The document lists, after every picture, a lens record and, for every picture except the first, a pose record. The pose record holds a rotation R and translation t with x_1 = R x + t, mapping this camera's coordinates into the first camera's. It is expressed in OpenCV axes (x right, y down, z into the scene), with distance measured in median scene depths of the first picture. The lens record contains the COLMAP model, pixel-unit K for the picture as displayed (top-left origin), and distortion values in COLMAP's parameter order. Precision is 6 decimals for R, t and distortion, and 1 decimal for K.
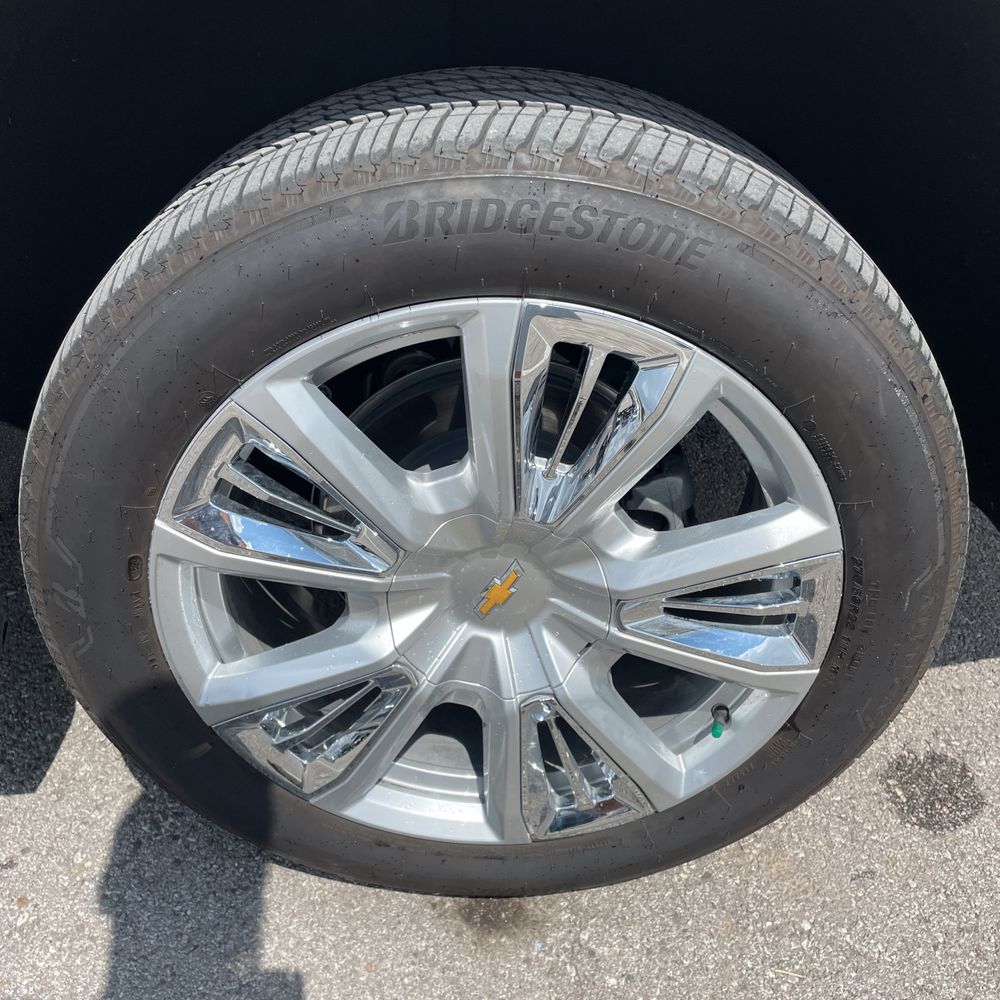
lens RADIAL K [[1009.6, 0, 495.2], [0, 1009.6, 500.2], [0, 0, 1]] dist [0.085243, -0.117422]
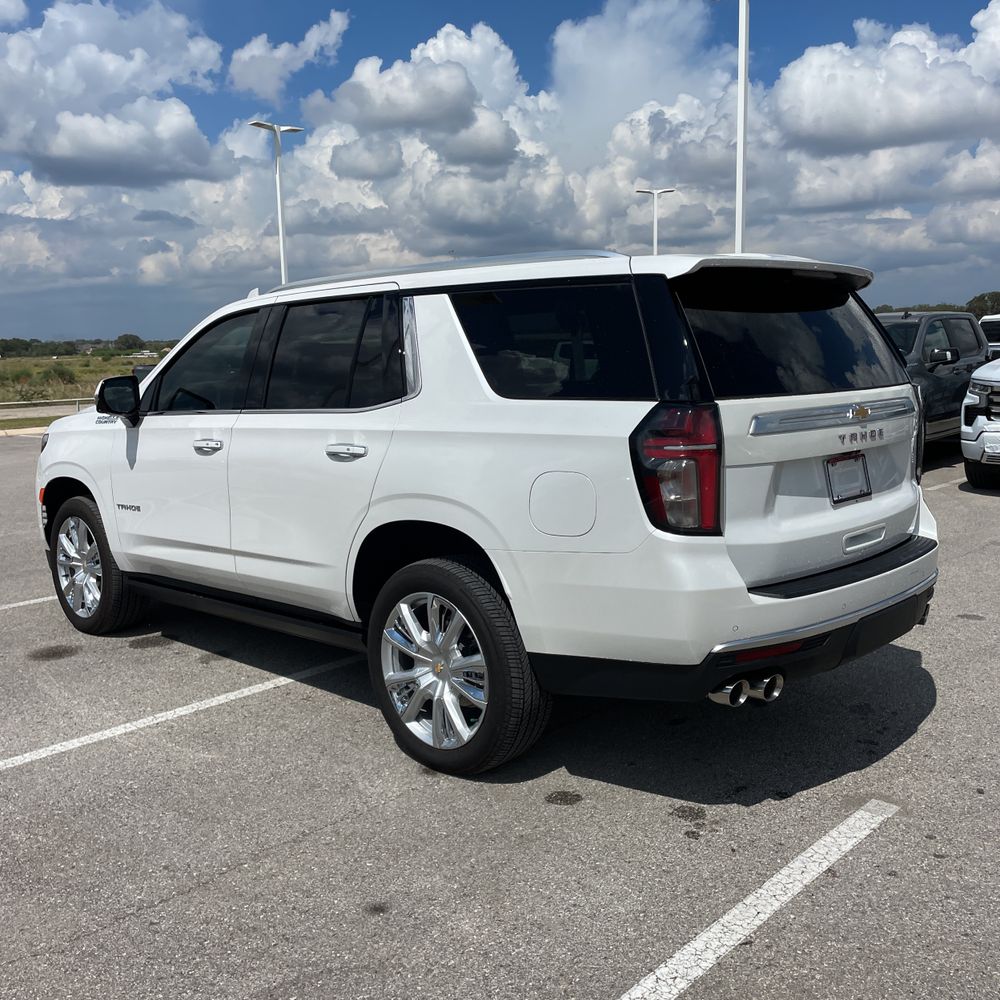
lens RADIAL K [[1009.6, 0, 495.2], [0, 1009.6, 500.2], [0, 0, 1]] dist [0.085243, -0.117422]
pose [[0.715875, 0.085437, -0.692982, 3.284788], [-0.370199, 0.887947, -0.272954, 0.580787], [0.592010, 0.451942, 0.667287, -2.157369]]
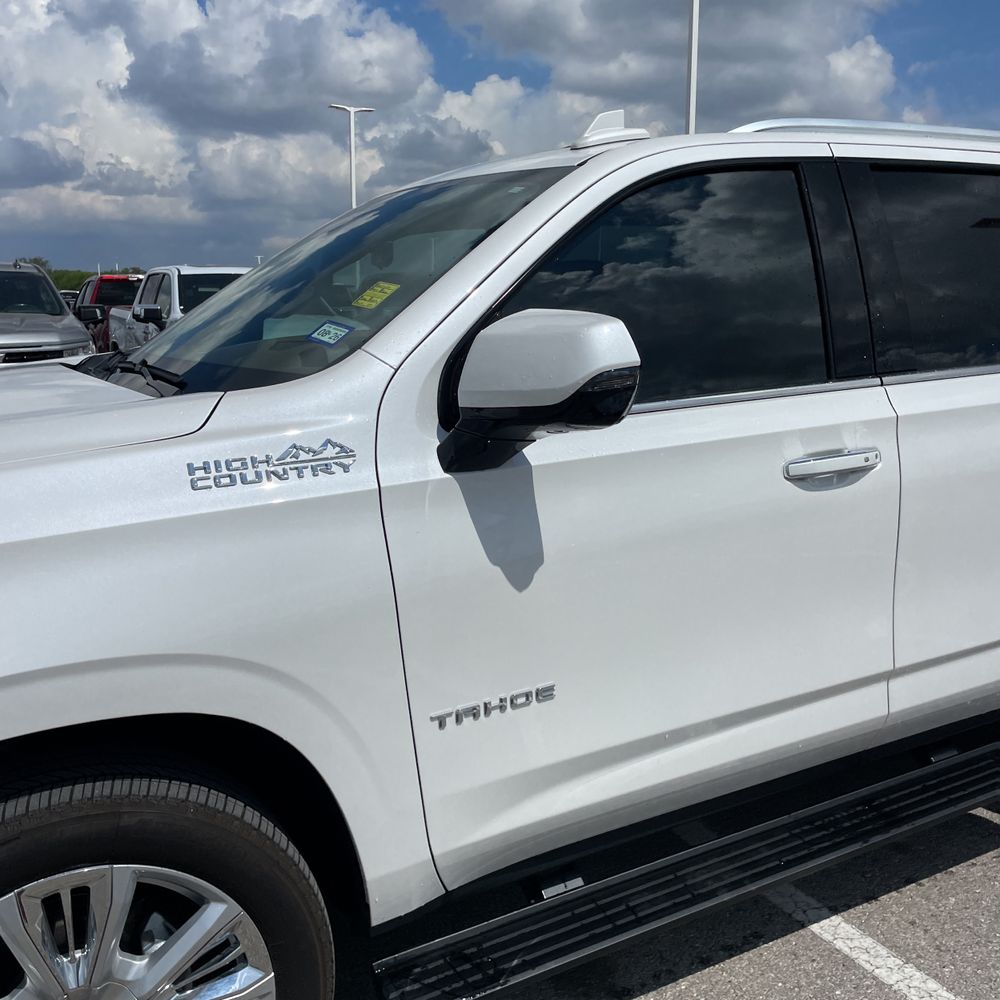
lens RADIAL K [[1009.6, 0, 495.2], [0, 1009.6, 500.2], [0, 0, 1]] dist [0.085243, -0.117422]
pose [[0.885372, -0.094973, 0.455079, -3.707264], [0.264759, 0.907656, -0.325673, 0.031440], [-0.382125, 0.408827, 0.828758, -1.189855]]
